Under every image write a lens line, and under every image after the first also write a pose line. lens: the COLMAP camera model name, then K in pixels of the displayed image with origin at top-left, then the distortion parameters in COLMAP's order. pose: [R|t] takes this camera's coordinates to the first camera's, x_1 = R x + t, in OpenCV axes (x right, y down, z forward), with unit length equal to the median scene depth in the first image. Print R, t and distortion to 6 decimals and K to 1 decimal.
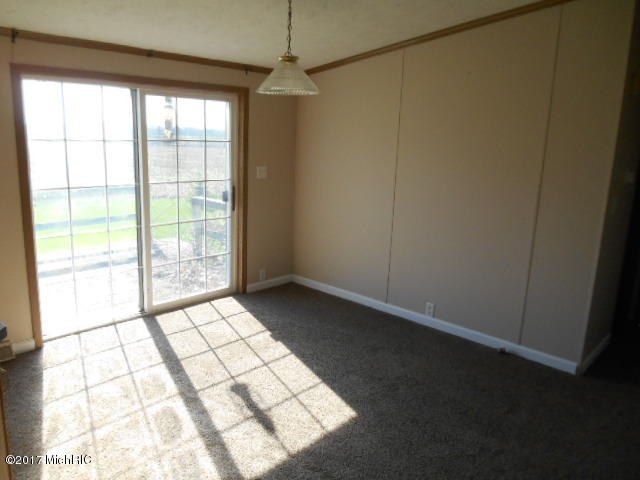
lens RADIAL K [[501.8, 0, 322.0], [0, 501.8, 237.7], [0, 0, 1]] dist [-0.030551, -0.003293]
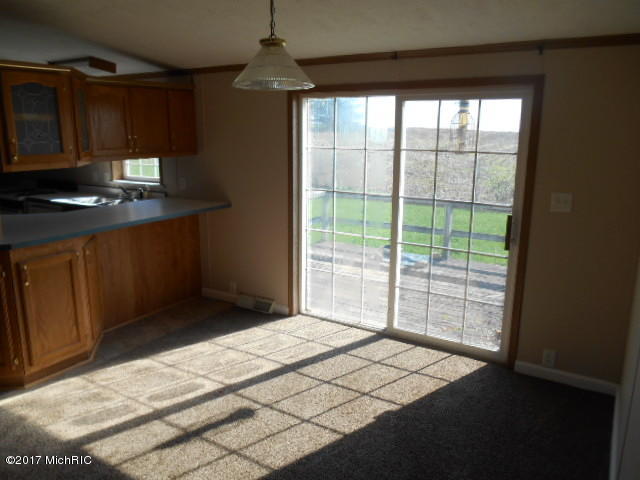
lens RADIAL K [[501.8, 0, 322.0], [0, 501.8, 237.7], [0, 0, 1]] dist [-0.030551, -0.003293]
pose [[0.164795, 0.170709, -0.971443, 0.582115], [-0.200674, 0.970111, 0.136433, -0.142691], [0.965698, 0.172460, 0.194126, 0.745184]]
